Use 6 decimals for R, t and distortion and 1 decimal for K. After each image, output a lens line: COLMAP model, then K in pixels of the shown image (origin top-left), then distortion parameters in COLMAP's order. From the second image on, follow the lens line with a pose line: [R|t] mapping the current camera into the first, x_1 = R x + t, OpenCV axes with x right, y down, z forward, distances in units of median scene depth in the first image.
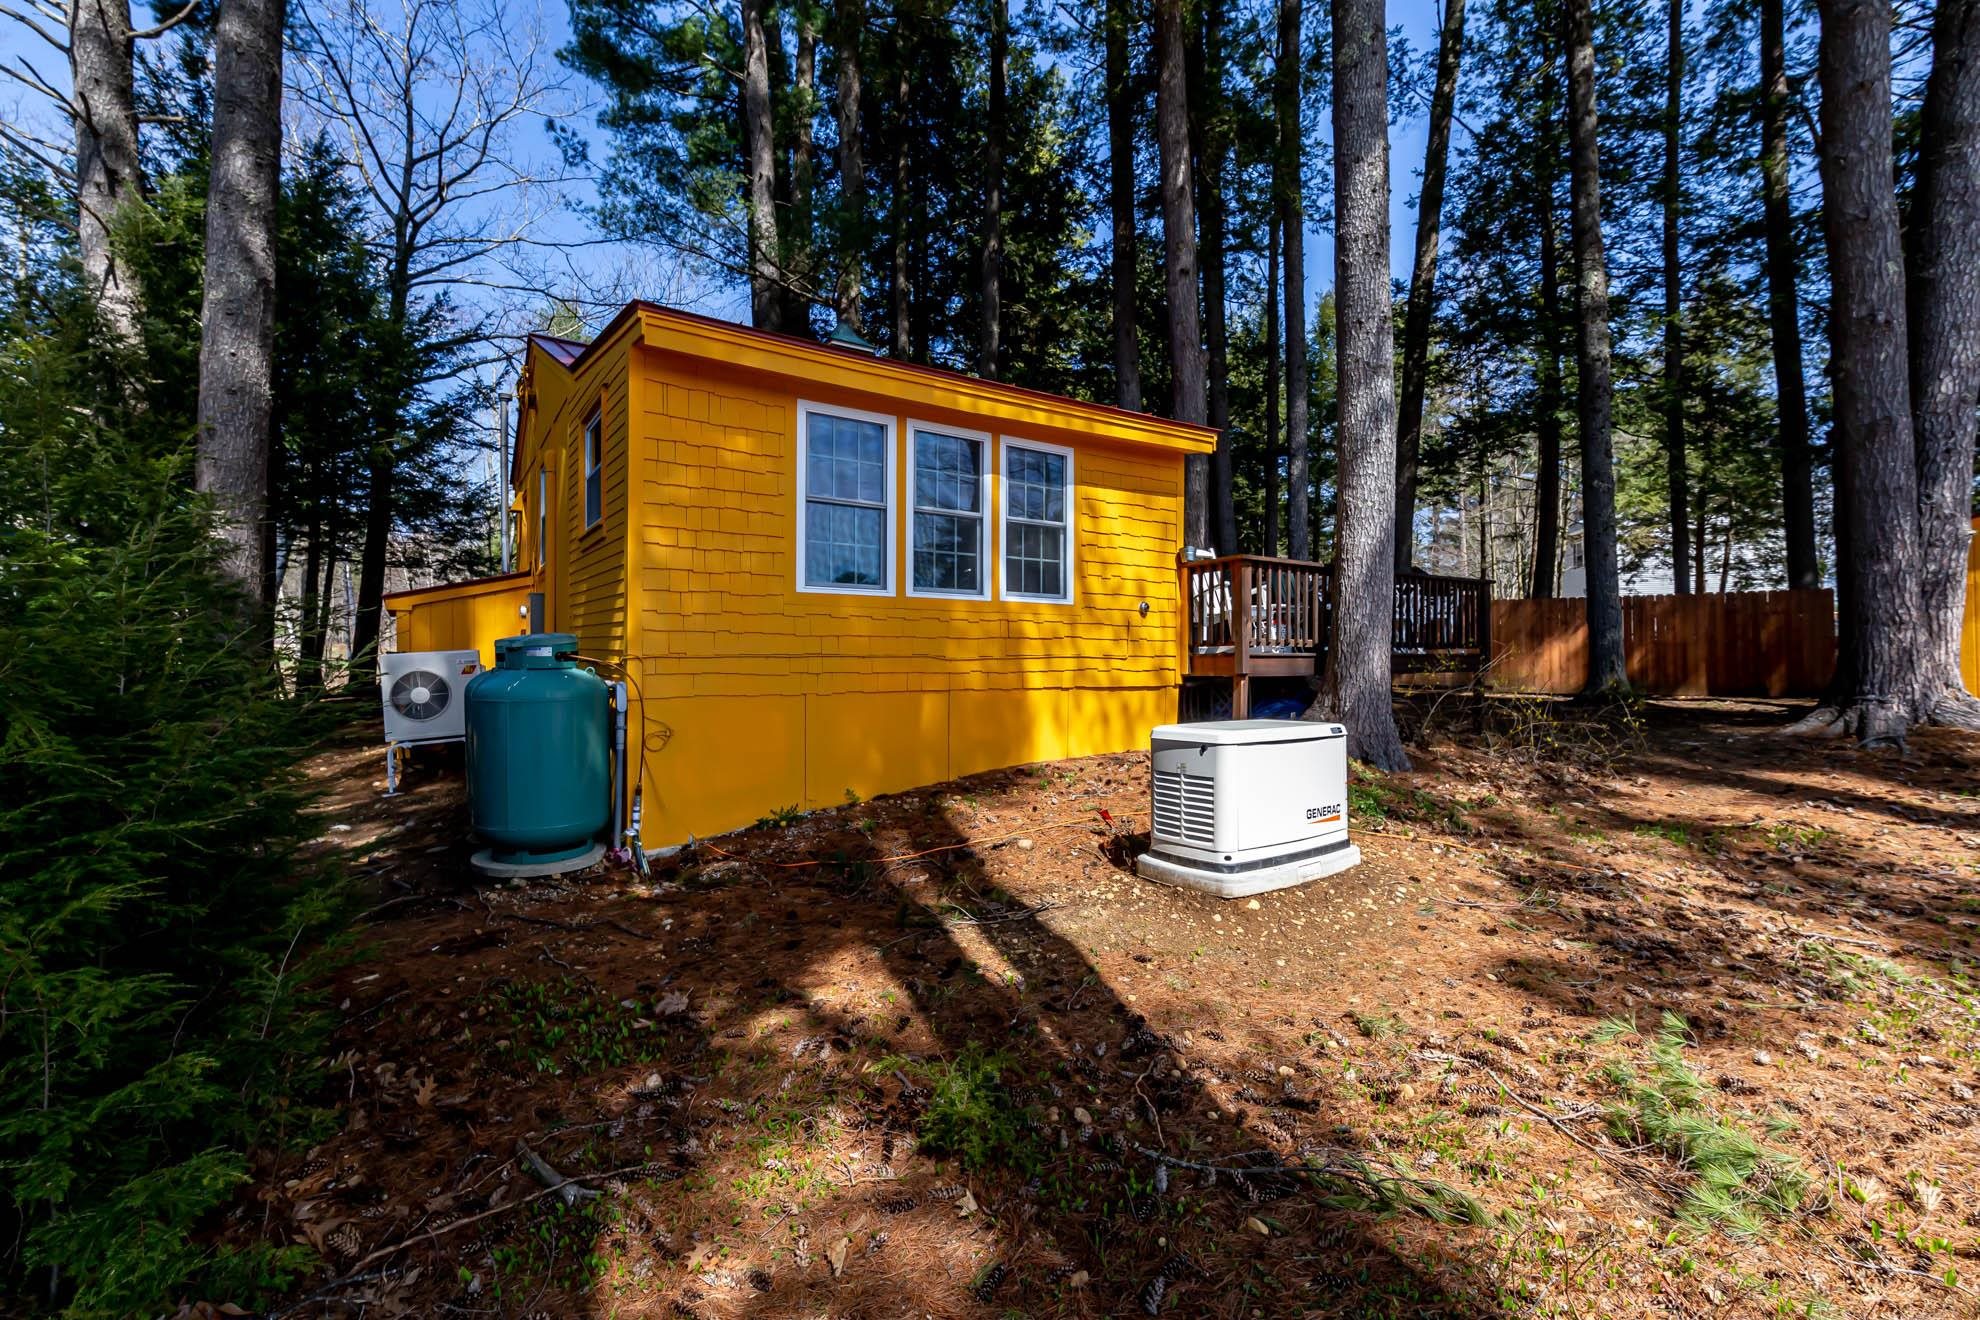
lens RADIAL K [[849.9, 0, 990.2], [0, 849.9, 650.2], [0, 0, 1]] dist [0.000734, 0.000072]
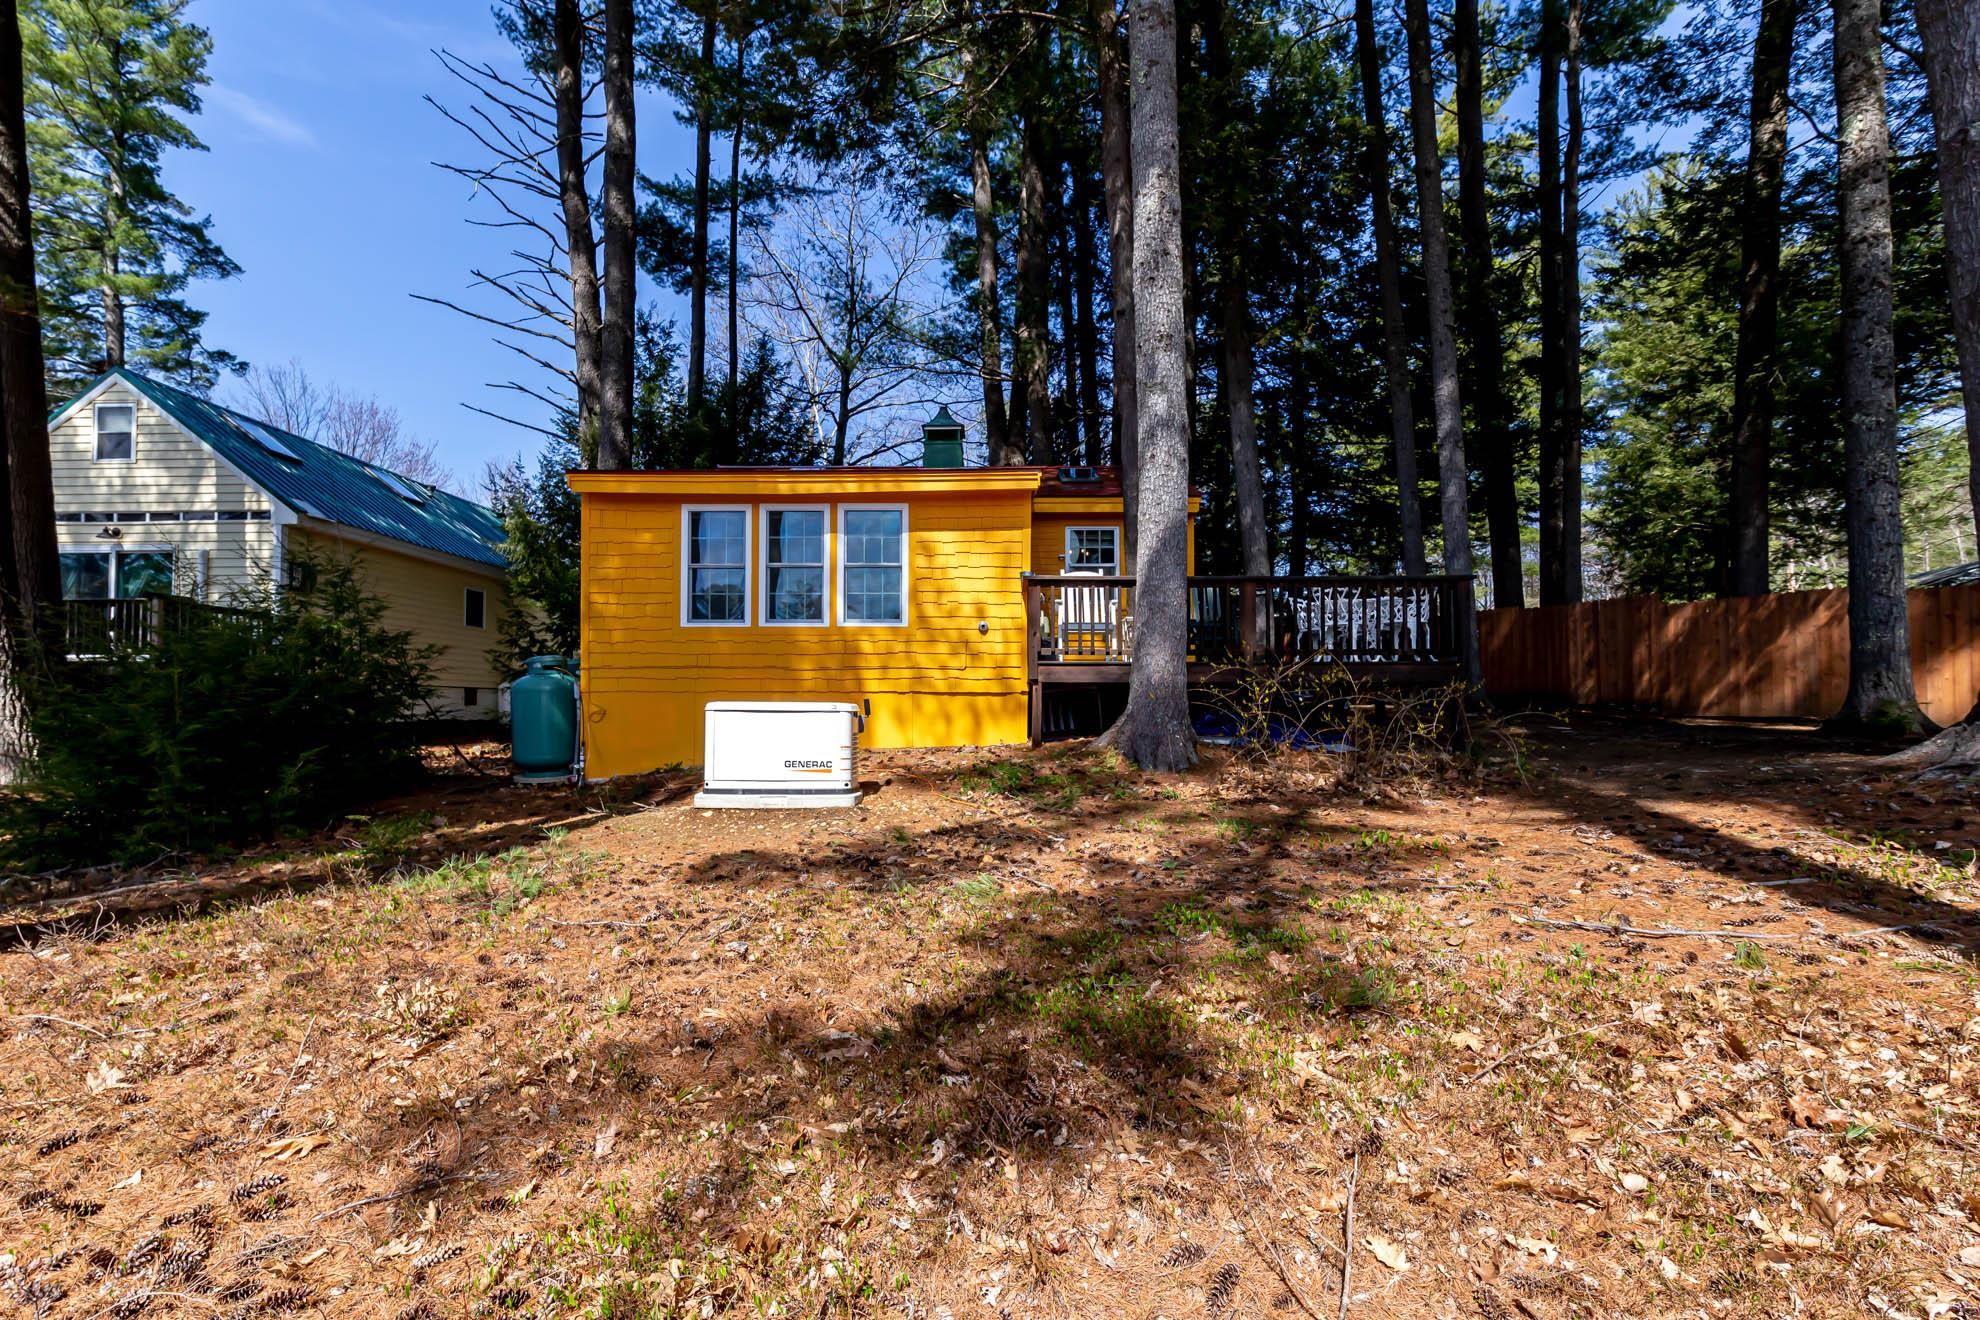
lens RADIAL K [[849.9, 0, 990.1], [0, 849.9, 673.9], [0, 0, 1]] dist [0.000734, 0.000072]
pose [[0.812875, -0.012948, -0.582294, 0.941777], [0.005733, 0.999882, -0.014231, 0.036224], [0.582410, 0.008229, 0.812853, 0.038879]]
